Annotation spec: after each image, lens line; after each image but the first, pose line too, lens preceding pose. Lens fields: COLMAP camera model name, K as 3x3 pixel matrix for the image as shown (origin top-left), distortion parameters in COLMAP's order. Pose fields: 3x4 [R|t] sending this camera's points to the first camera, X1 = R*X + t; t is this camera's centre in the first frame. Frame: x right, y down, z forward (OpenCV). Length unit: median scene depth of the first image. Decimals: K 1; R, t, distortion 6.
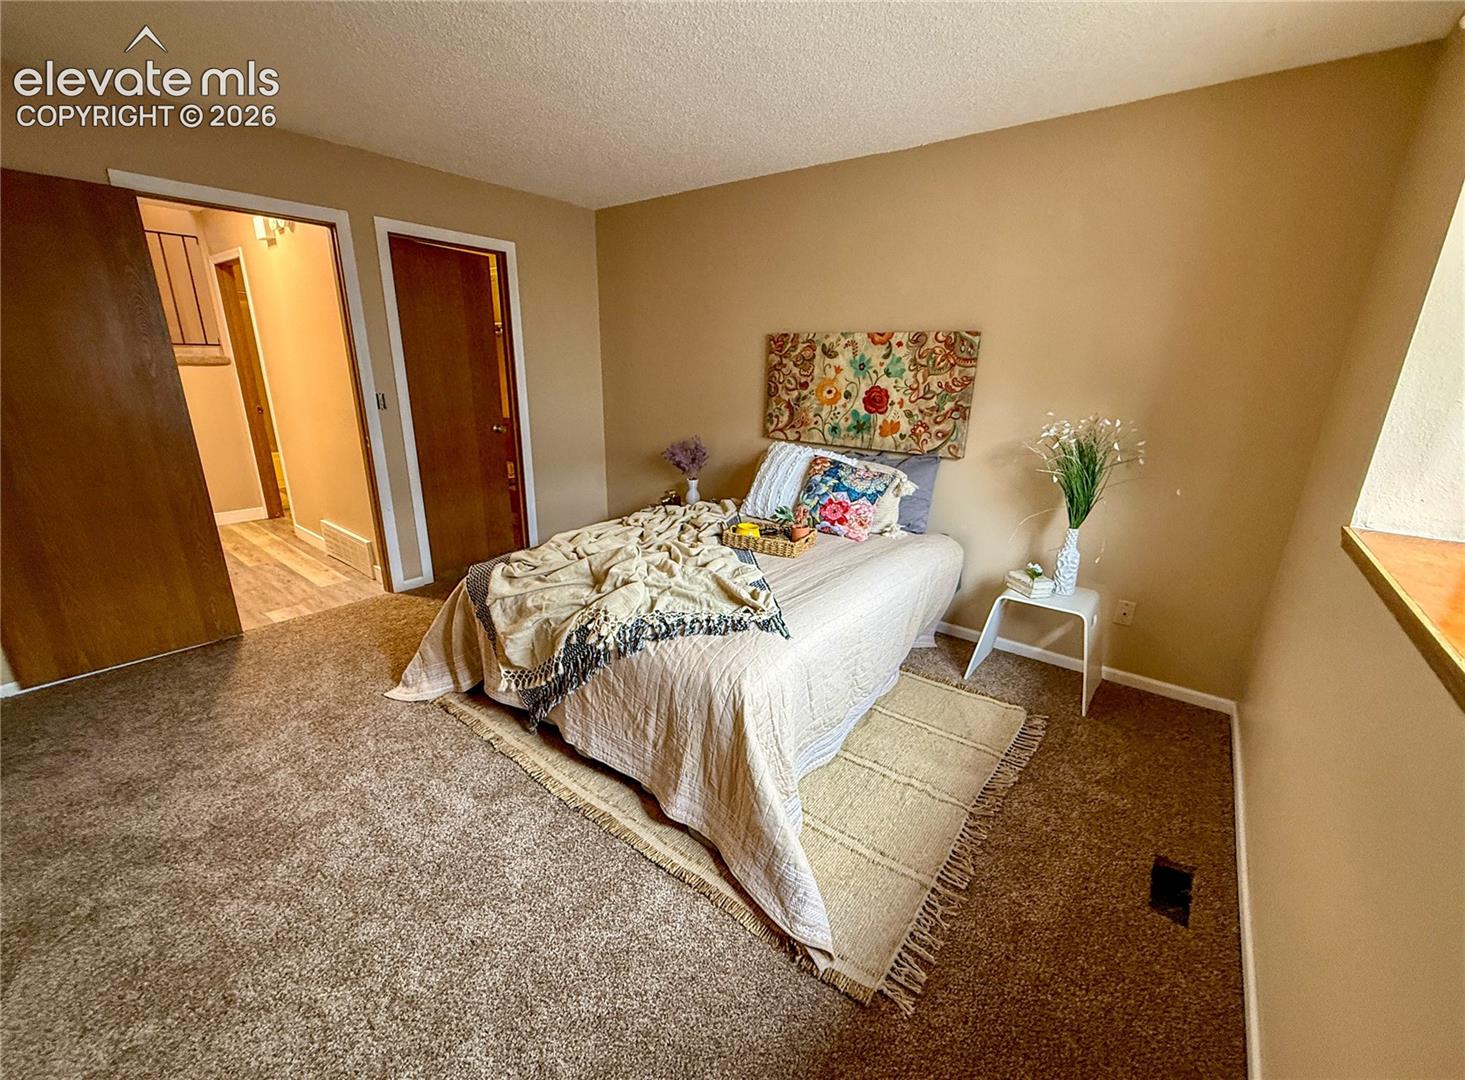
lens RADIAL K [[594.7, 0, 736.8], [0, 594.7, 551.1], [0, 0, 1]] dist [-0.000333, 0.000036]
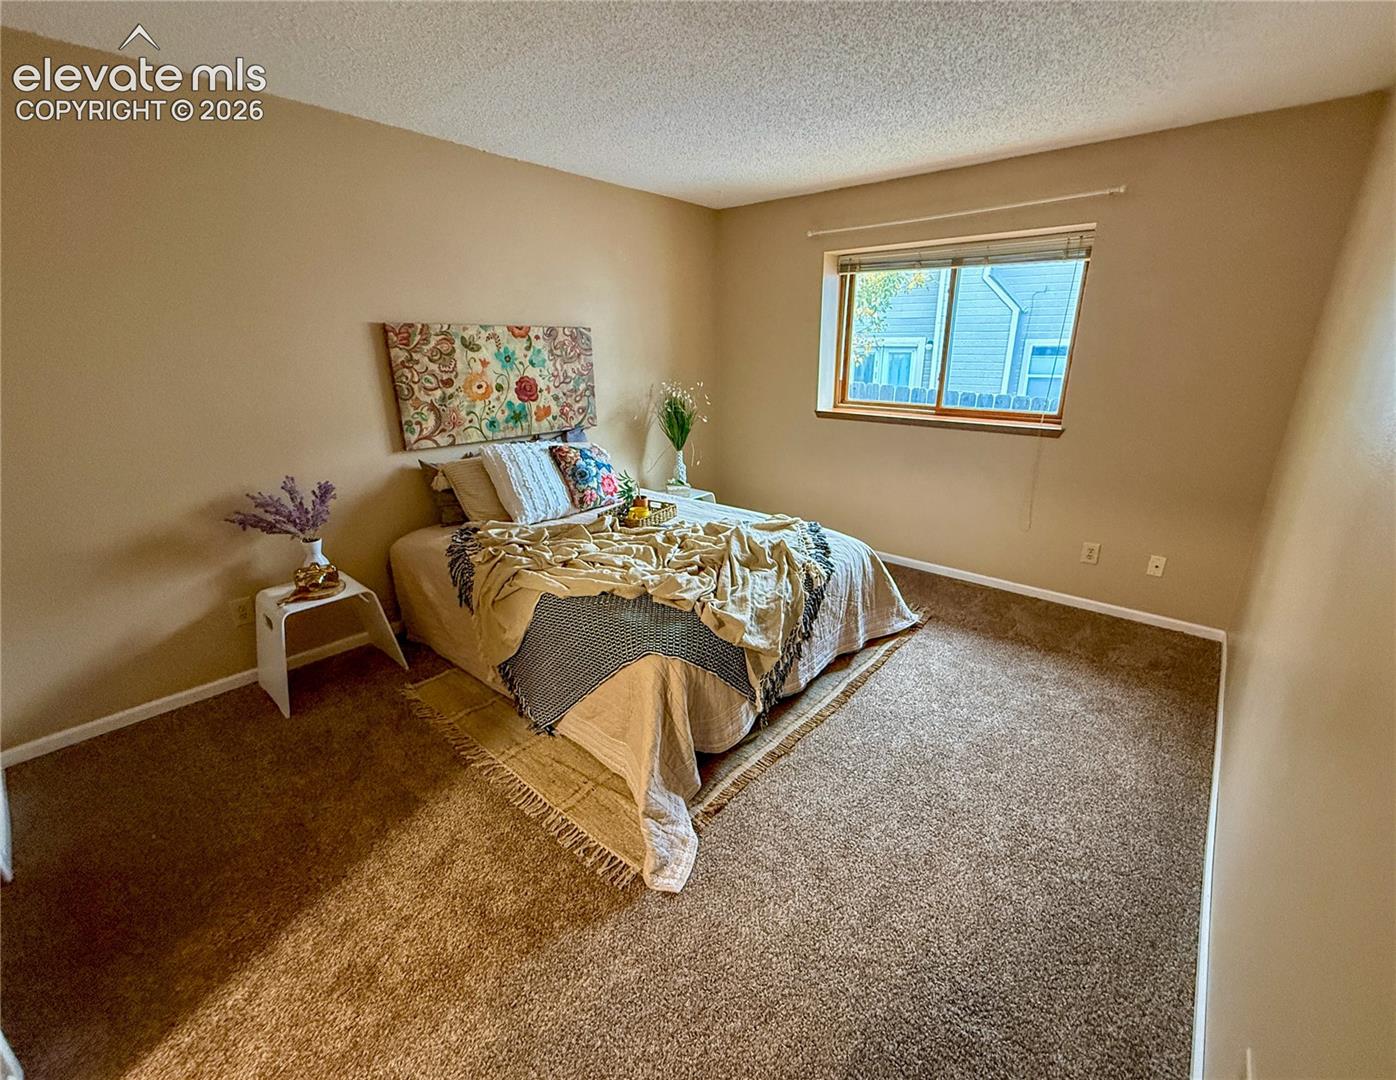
lens RADIAL K [[572.8, 0, 726.2], [0, 572.8, 539.5], [0, 0, 1]] dist [0.000544, 0.000162]
pose [[0.032877, -0.346588, 0.937441, -0.806389], [0.299560, 0.898245, 0.321590, -0.230797], [-0.953511, 0.270247, 0.133355, 0.579541]]
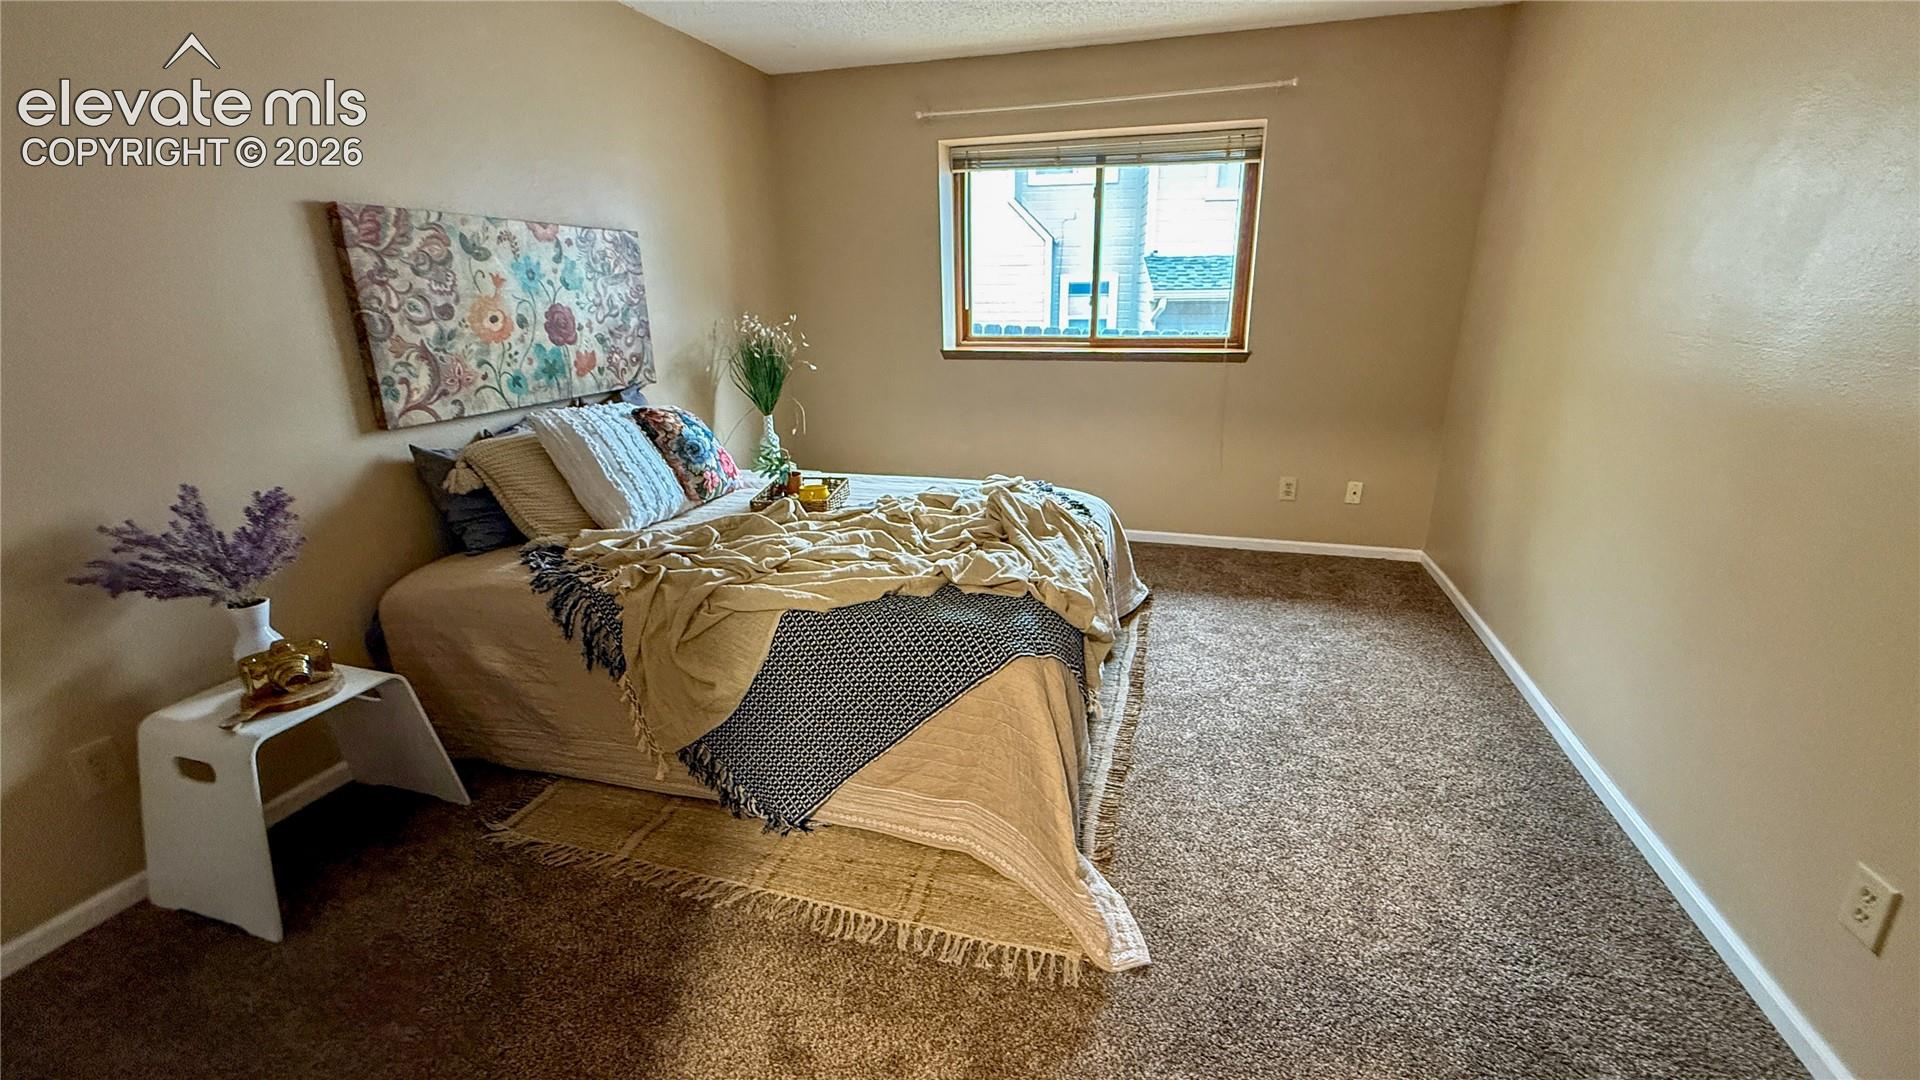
lens RADIAL K [[763.8, 0, 957.1], [0, 763.8, 538.8], [0, 0, 1]] dist [0.000286, 0.000007]
pose [[-0.359422, -0.307359, 0.881105, -0.746269], [0.282200, 0.864192, 0.416575, -0.273132], [-0.889482, 0.398374, -0.223873, 0.874786]]
